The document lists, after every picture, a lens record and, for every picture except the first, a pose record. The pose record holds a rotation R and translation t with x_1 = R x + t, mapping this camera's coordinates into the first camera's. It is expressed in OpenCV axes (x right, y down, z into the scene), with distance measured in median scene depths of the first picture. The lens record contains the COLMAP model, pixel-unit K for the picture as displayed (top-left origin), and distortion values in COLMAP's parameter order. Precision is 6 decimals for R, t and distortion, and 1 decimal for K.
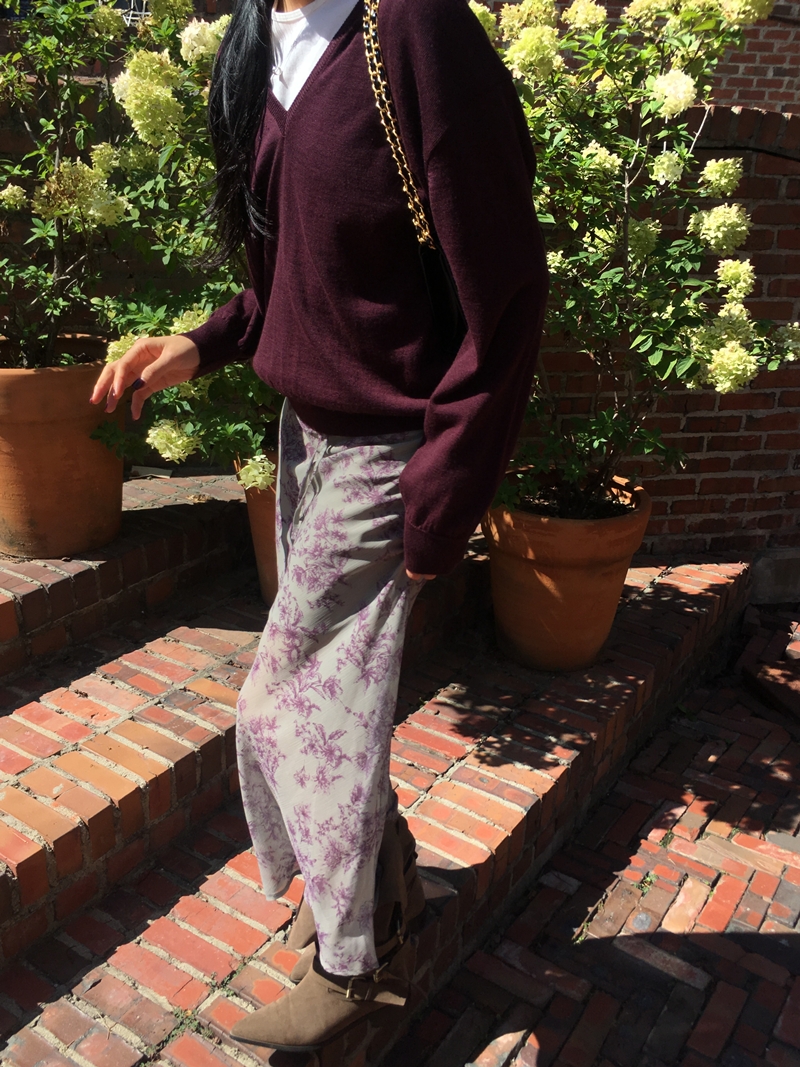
lens RADIAL K [[978.7, 0, 407.9], [0, 978.7, 528.1], [0, 0, 1]] dist [0.045488, 0.000000]
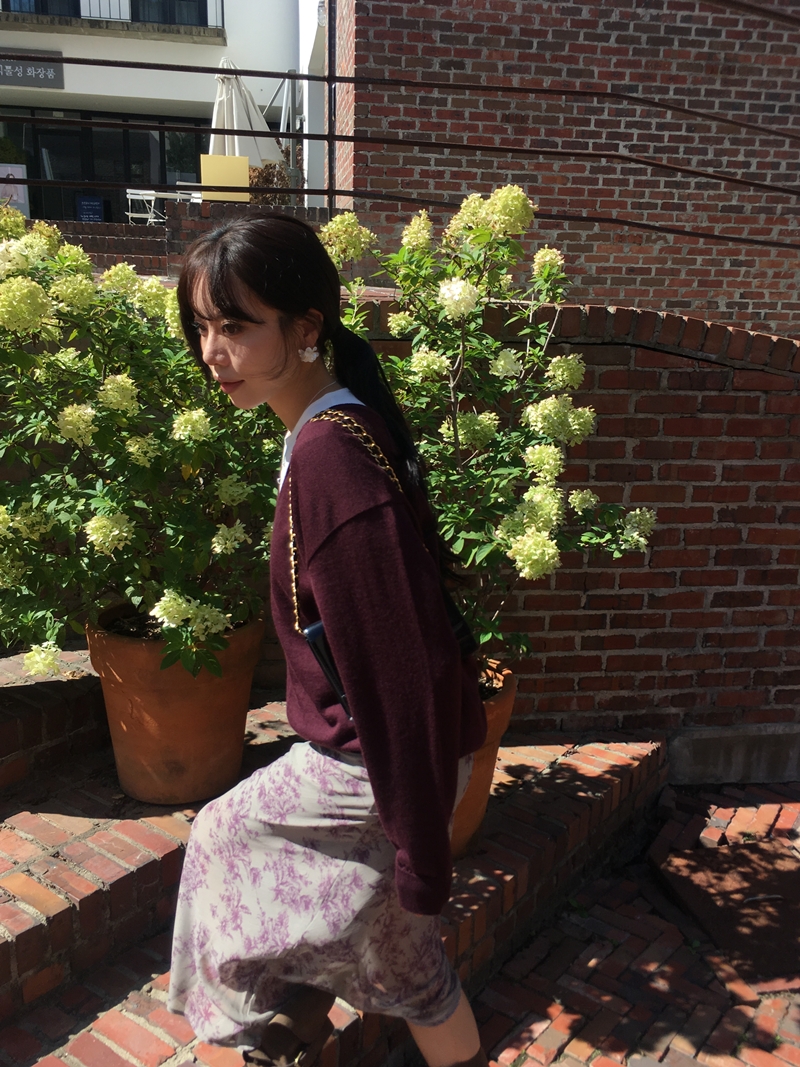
lens RADIAL K [[932.6, 0, 414.9], [0, 932.6, 531.9], [0, 0, 1]] dist [0.079553, -0.085504]
pose [[0.998741, 0.009920, -0.049166, 0.215788], [-0.016923, 0.989415, -0.144124, -0.049414], [0.047215, 0.144774, 0.988338, 0.044712]]
